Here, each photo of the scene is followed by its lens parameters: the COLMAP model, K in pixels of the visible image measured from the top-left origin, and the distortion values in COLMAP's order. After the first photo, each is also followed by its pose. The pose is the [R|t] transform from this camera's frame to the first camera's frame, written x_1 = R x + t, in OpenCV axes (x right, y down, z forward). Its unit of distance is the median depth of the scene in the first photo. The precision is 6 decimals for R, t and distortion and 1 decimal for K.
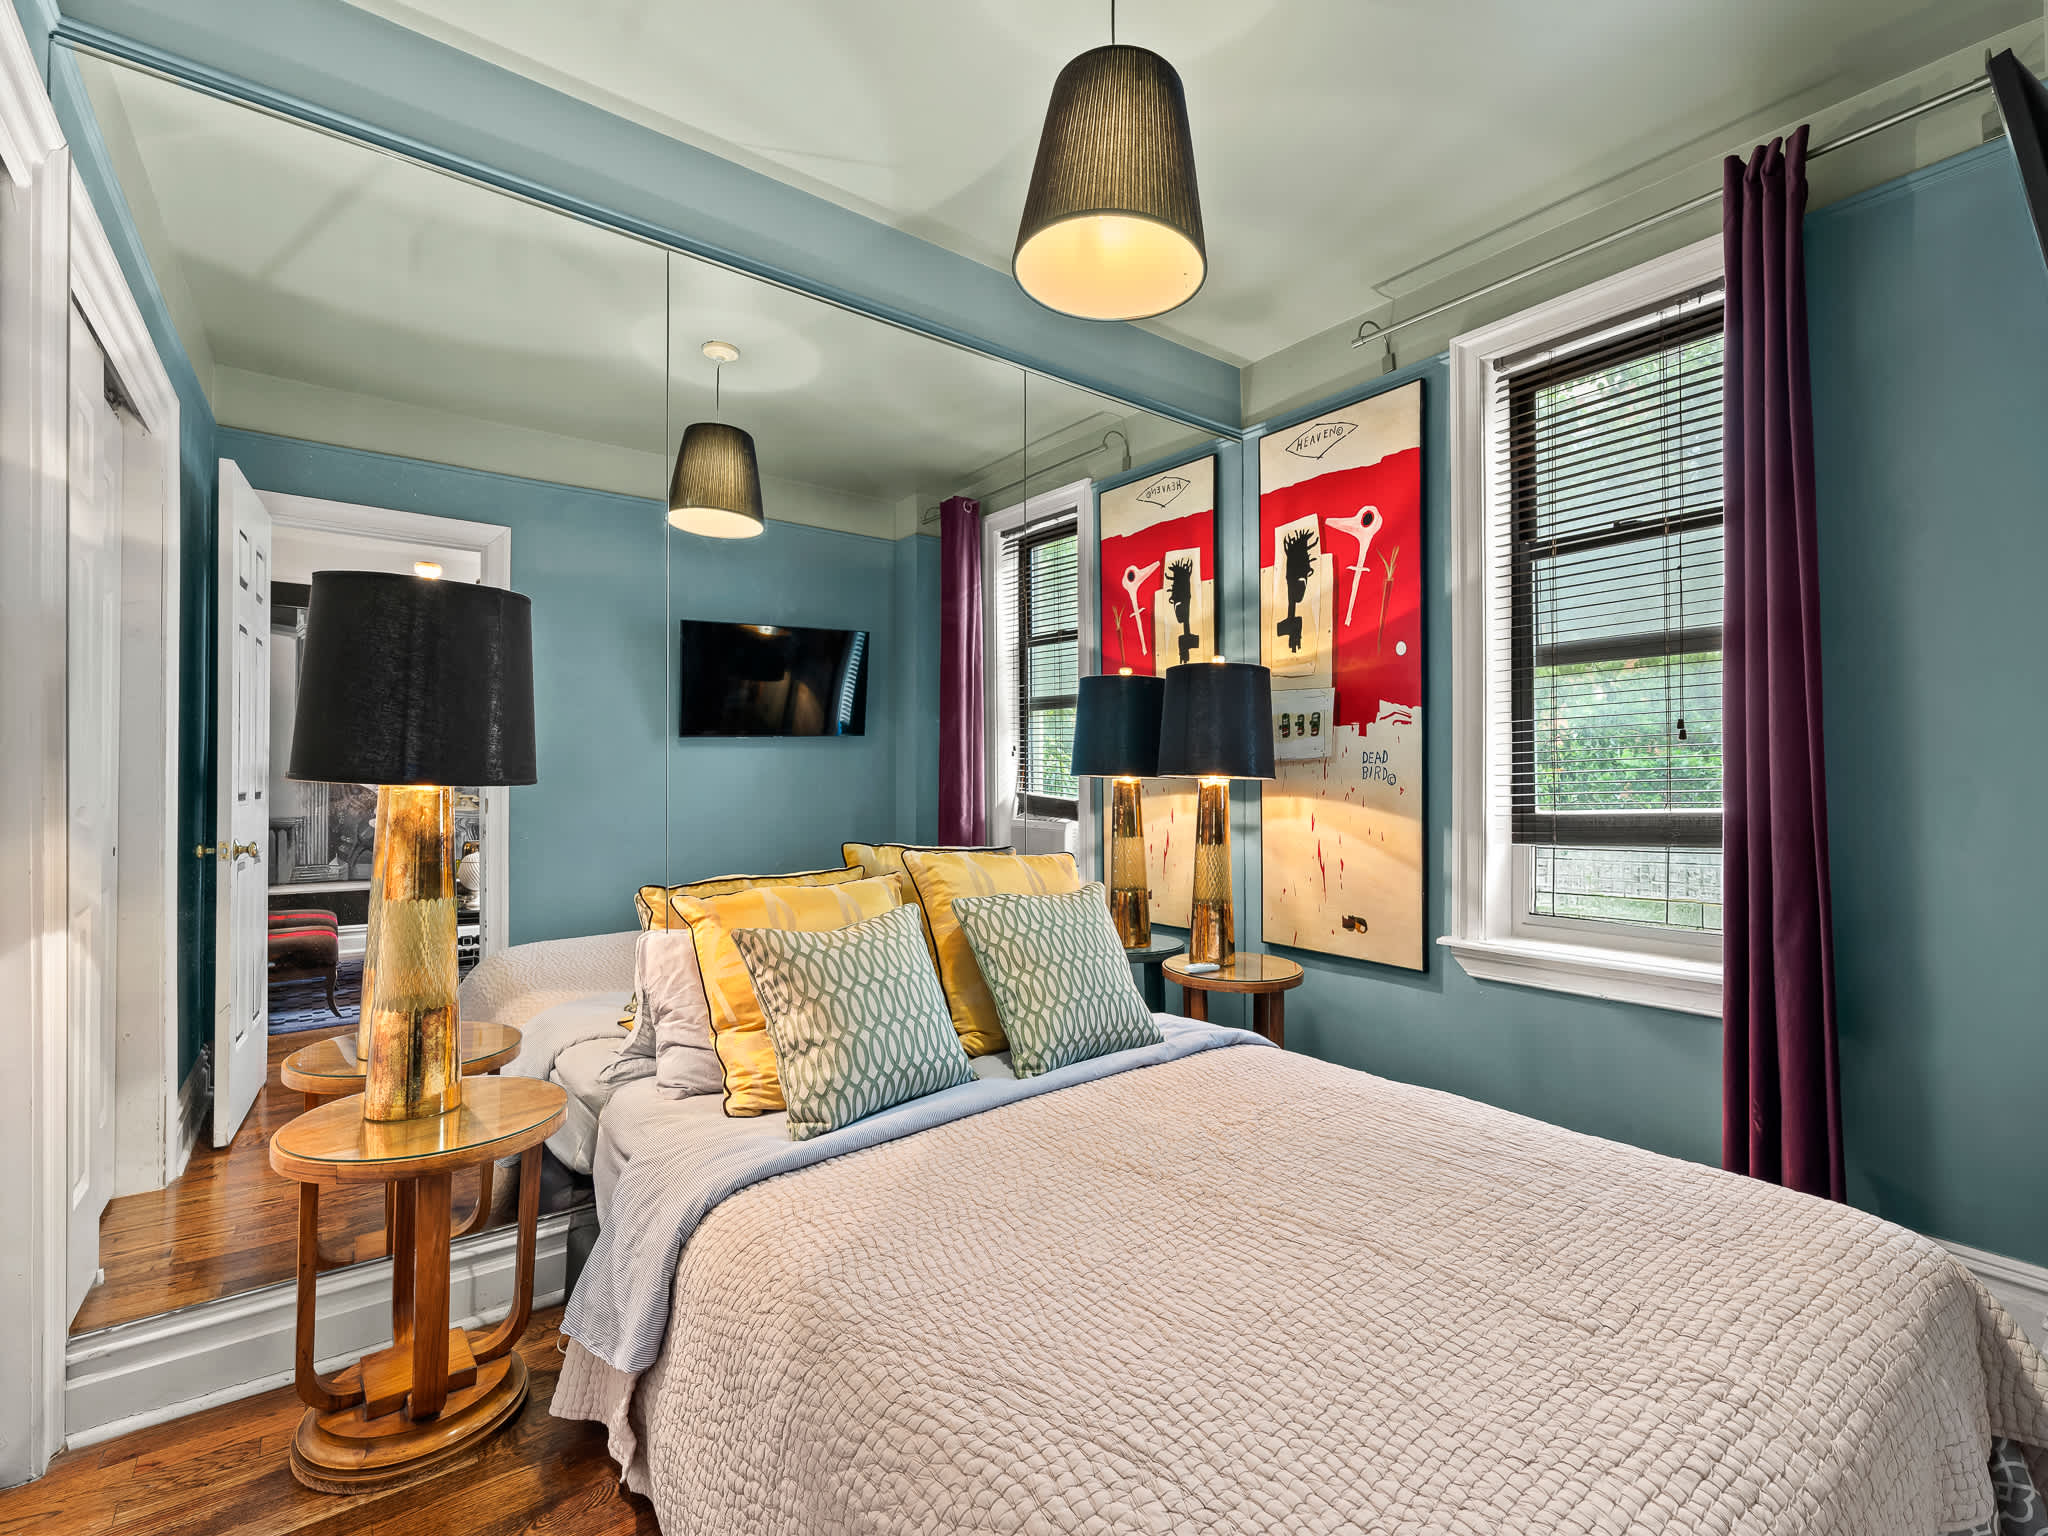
lens RADIAL K [[930.6, 0, 1027.0], [0, 930.6, 777.5], [0, 0, 1]] dist [-0.001158, -0.000191]
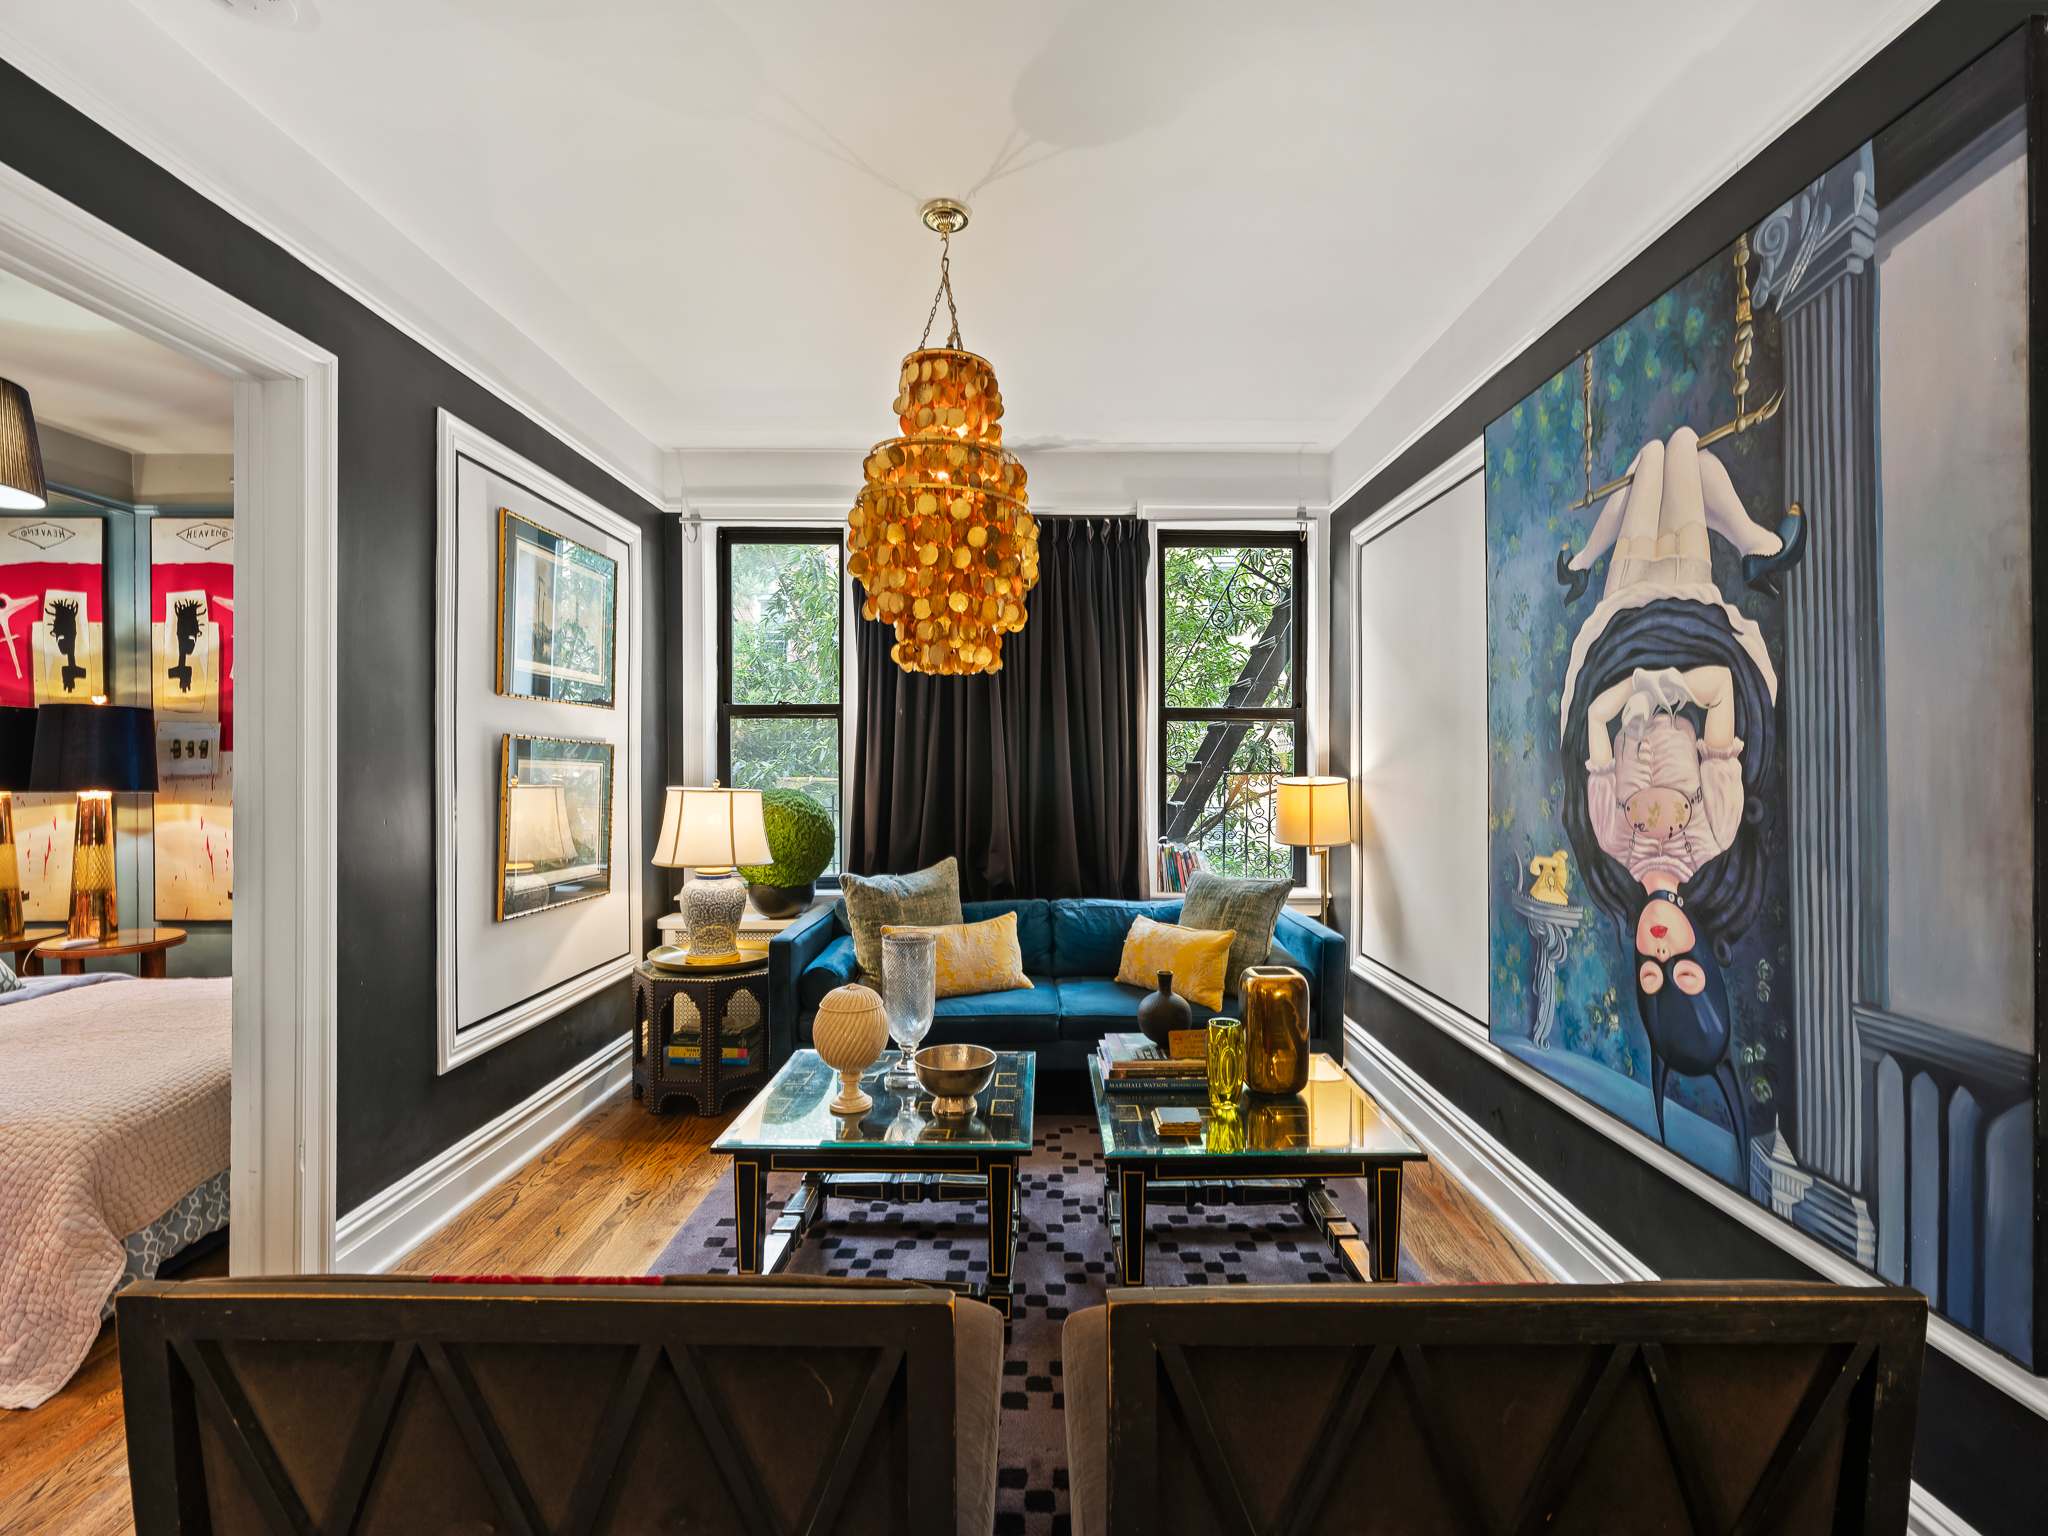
lens RADIAL K [[943.6, 0, 1035.8], [0, 943.6, 762.4], [0, 0, 1]] dist [-0.000481, 0.000386]
pose [[0.600439, -0.000558, 0.799671, -0.051684], [-0.001729, 0.999997, 0.001996, -0.042103], [-0.799669, -0.002581, 0.600436, -0.735261]]
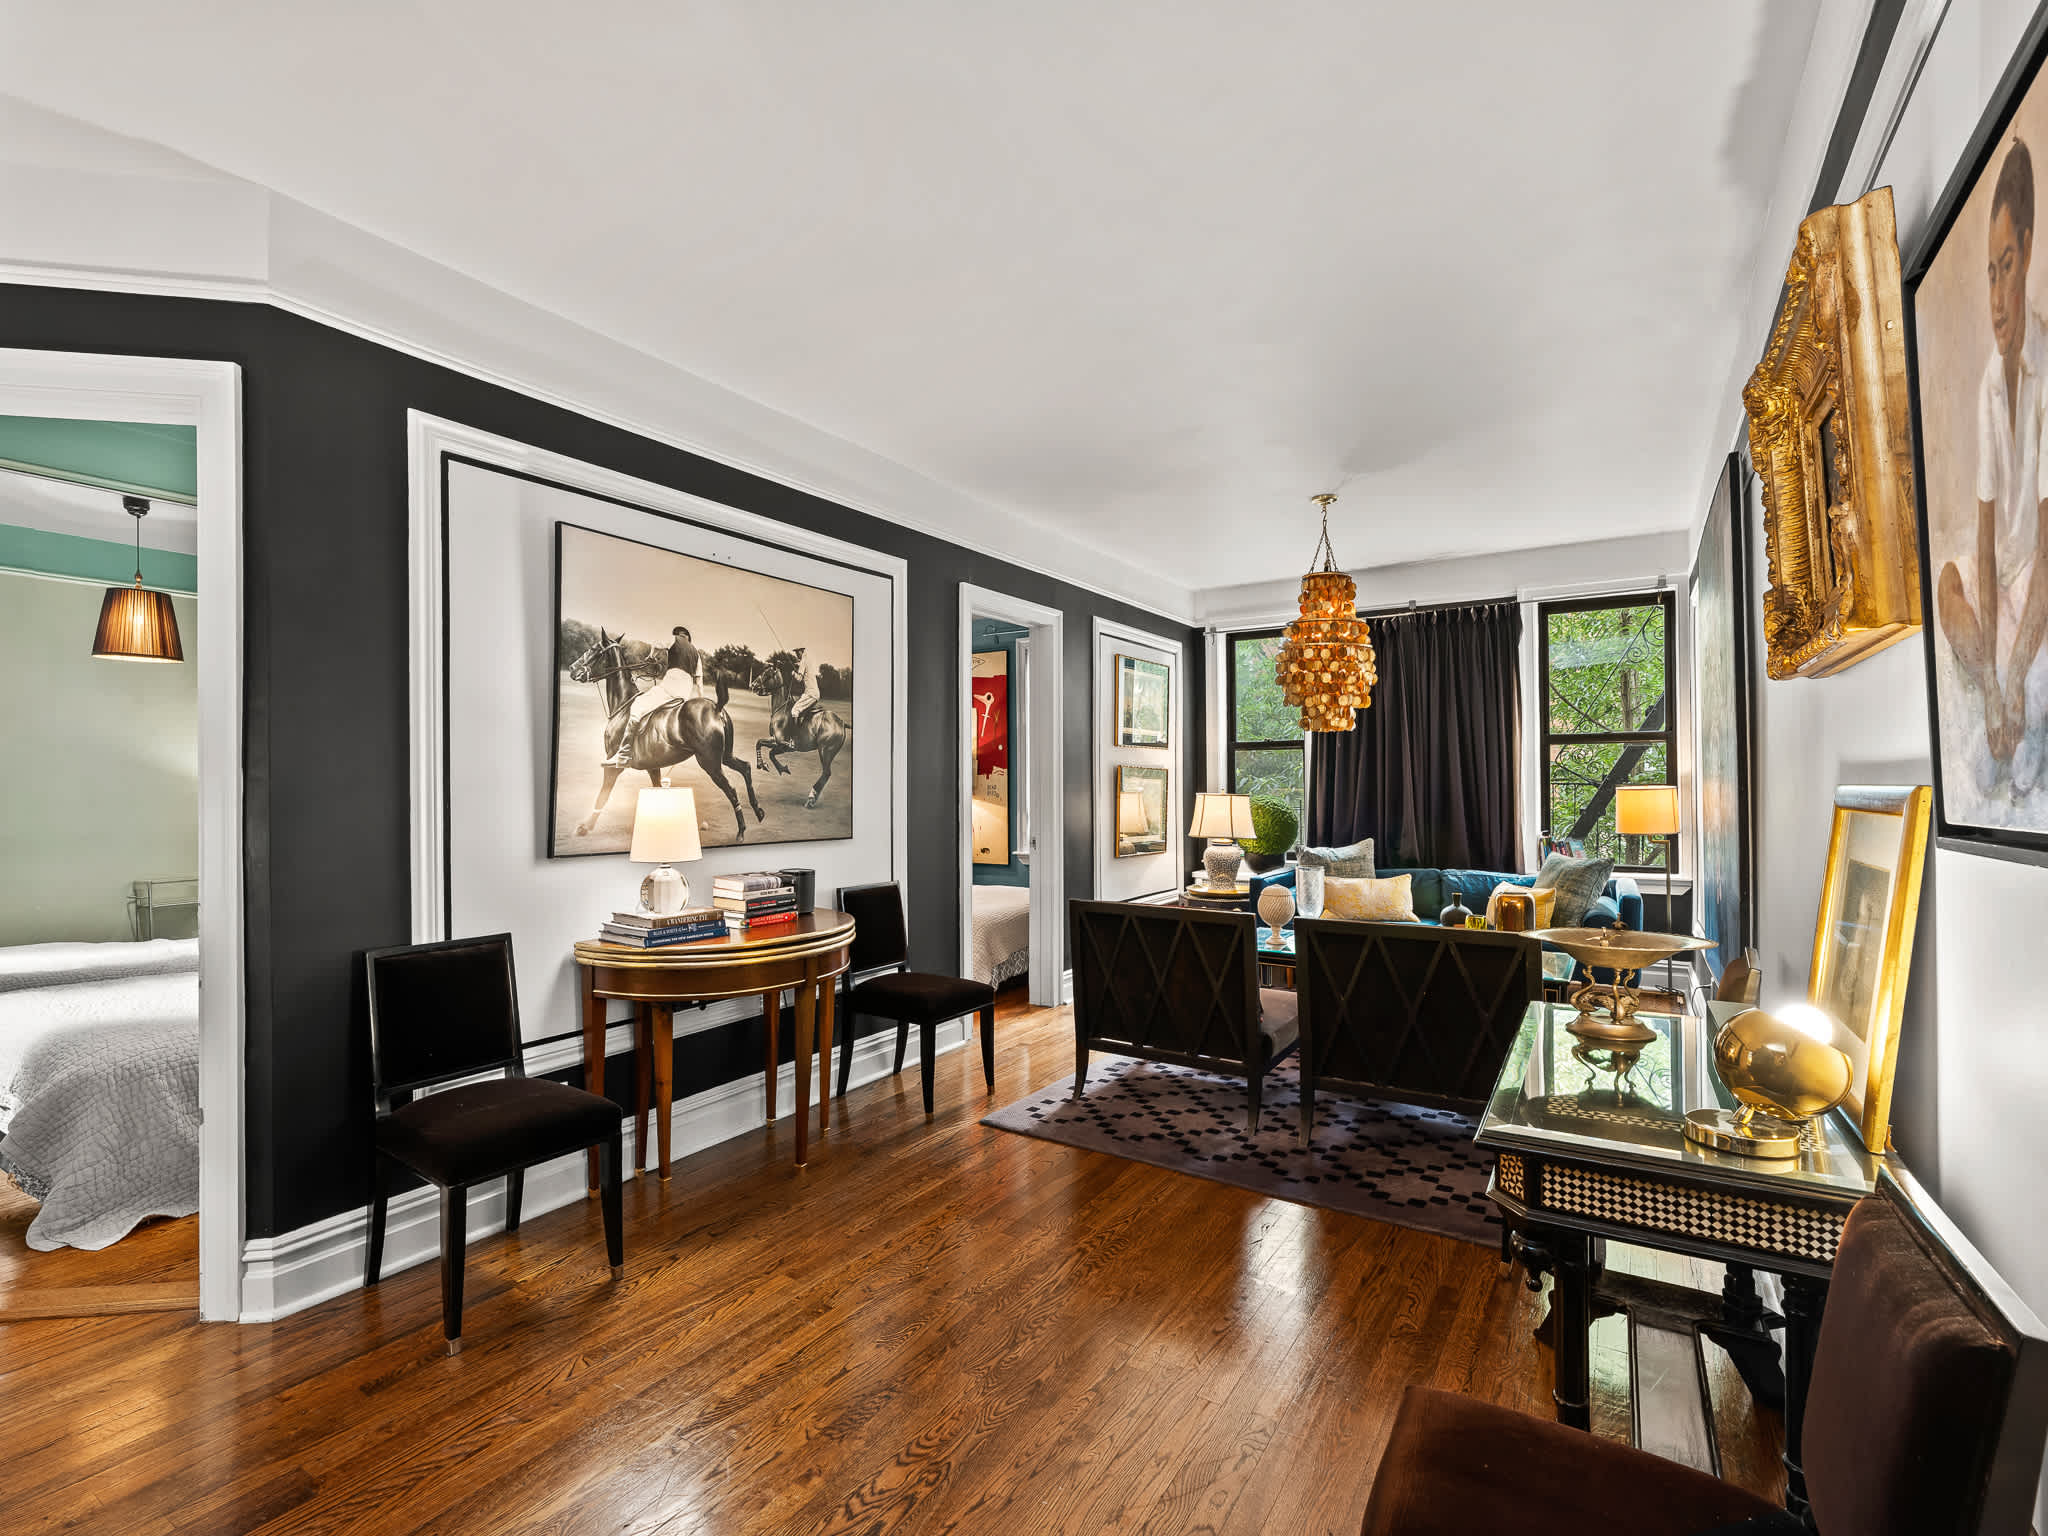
lens RADIAL K [[954.1, 0, 1029.4], [0, 954.1, 790.3], [0, 0, 1]] dist [-0.000128, -0.000041]
pose [[0.931724, -0.007318, 0.363094, -0.476786], [0.004813, 0.999958, 0.007805, -0.031929], [-0.363136, -0.005524, 0.931720, -1.458129]]
